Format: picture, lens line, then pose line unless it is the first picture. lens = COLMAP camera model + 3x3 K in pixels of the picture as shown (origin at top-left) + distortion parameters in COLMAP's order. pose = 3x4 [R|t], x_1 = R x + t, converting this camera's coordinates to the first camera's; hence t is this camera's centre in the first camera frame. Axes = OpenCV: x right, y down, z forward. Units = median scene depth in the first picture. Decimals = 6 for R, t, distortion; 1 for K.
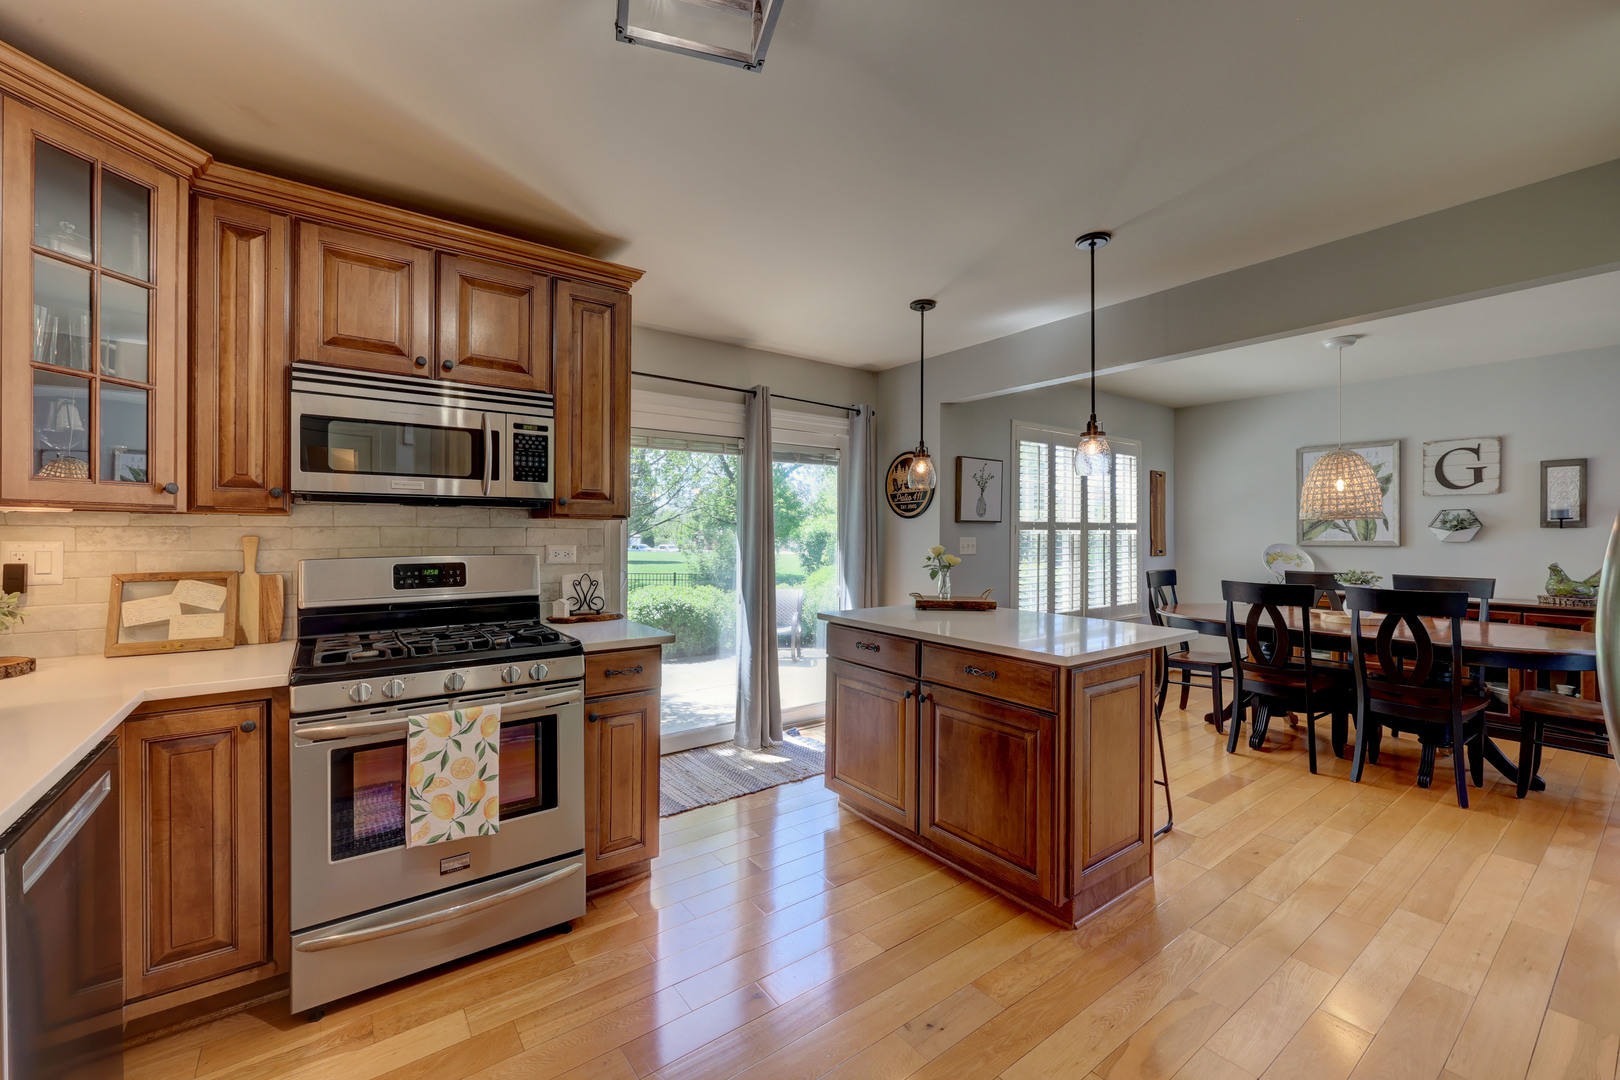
lens RADIAL K [[659.8, 0, 813.8], [0, 659.8, 527.6], [0, 0, 1]] dist [-0.001323, 0.000322]
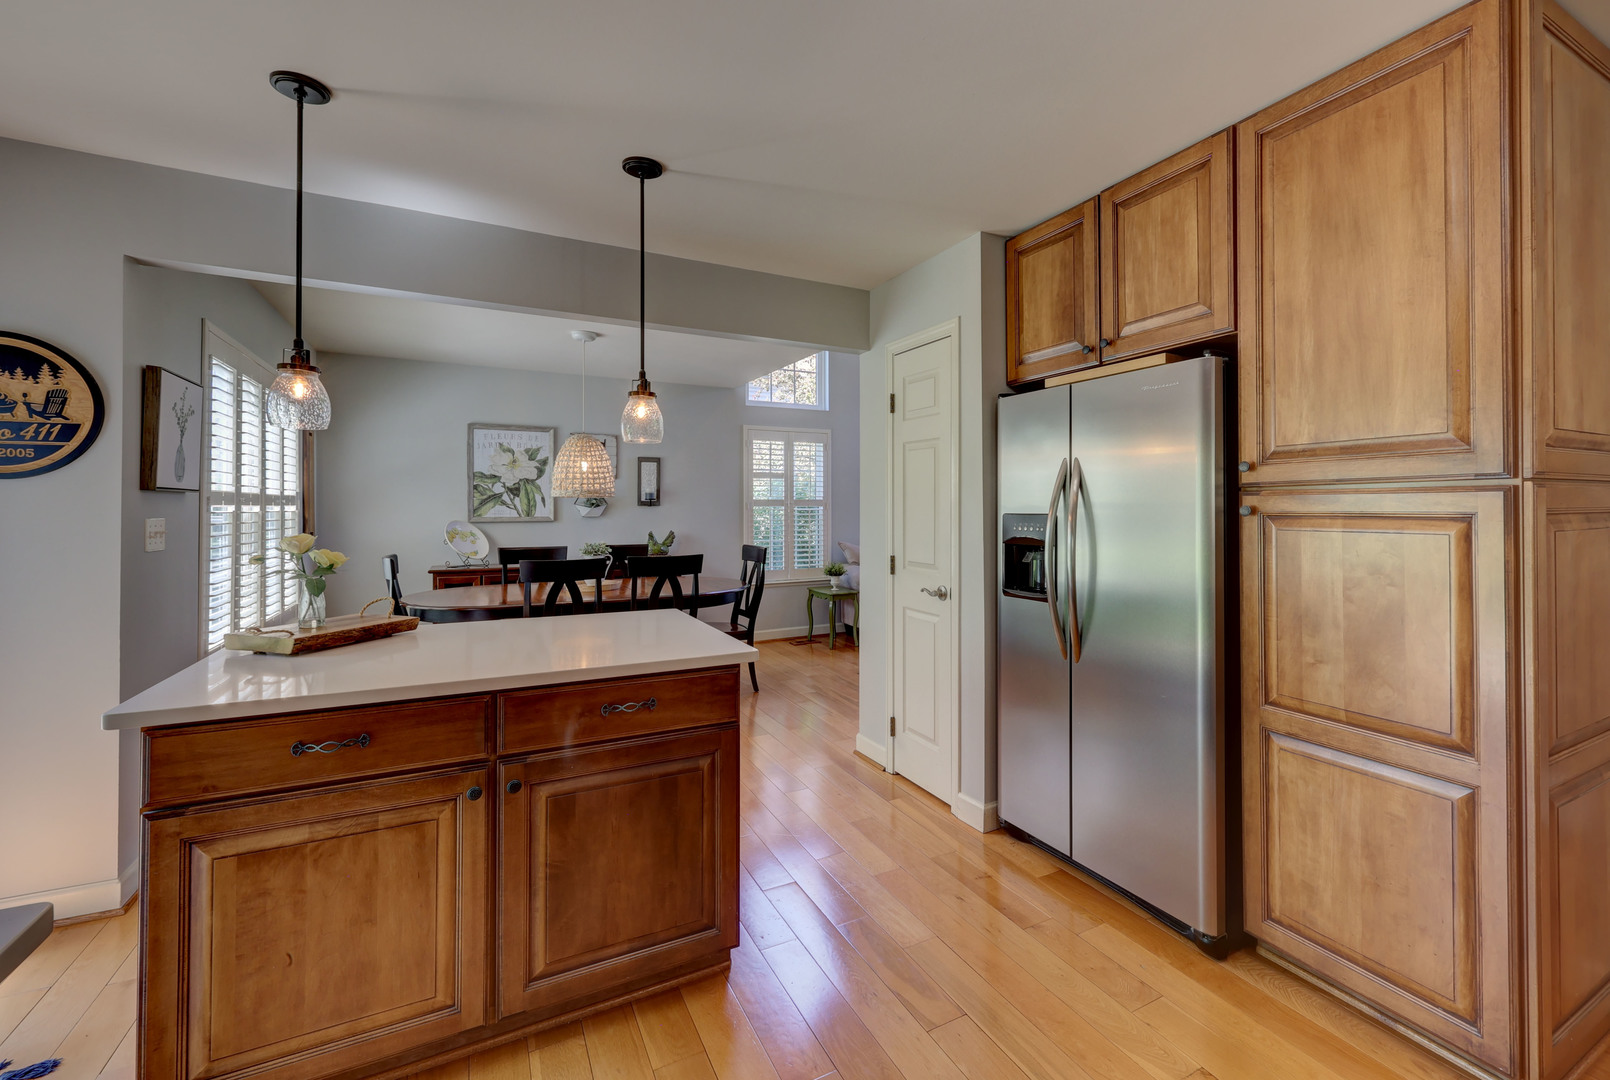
lens RADIAL K [[690.7, 0, 859.5], [0, 690.7, 497.2], [0, 0, 1]] dist [0.002103, -0.000011]
pose [[0.124146, 0.016342, 0.992129, -0.260794], [-0.008801, 0.999843, -0.015368, 0.000746], [-0.992225, -0.006824, 0.124270, 0.369734]]
